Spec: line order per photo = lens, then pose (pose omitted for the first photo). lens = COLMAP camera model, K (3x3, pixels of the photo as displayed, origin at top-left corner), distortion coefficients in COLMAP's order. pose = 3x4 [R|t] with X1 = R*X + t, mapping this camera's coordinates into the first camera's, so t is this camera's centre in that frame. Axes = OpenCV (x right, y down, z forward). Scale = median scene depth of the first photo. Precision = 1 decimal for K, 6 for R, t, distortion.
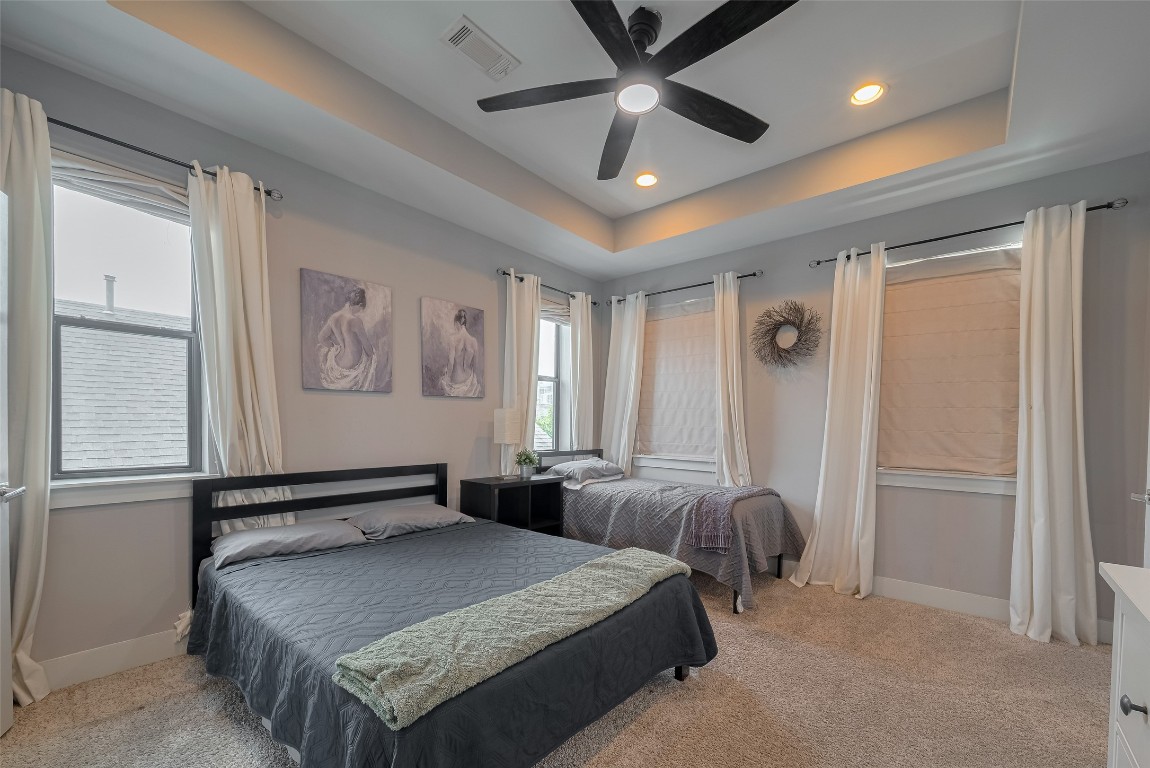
lens RADIAL K [[460.3, 0, 581.3], [0, 460.3, 433.1], [0, 0, 1]] dist [-0.003869, -0.000089]
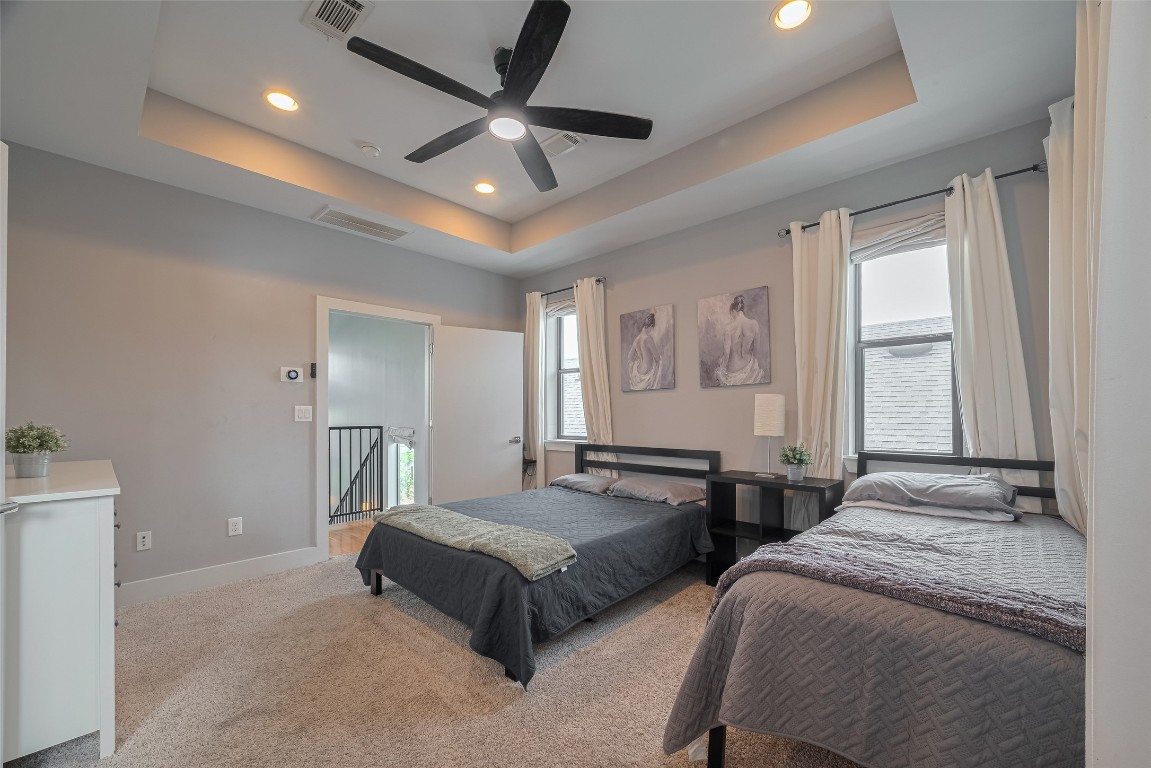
lens RADIAL K [[460.7, 0, 588.3], [0, 460.7, 411.5], [0, 0, 1]] dist [-0.003869, -0.000089]
pose [[-0.038480, -0.021952, -0.999018, 0.791216], [-0.019813, 0.999579, -0.021202, 0.004135], [0.999063, 0.018978, -0.038899, 0.793148]]
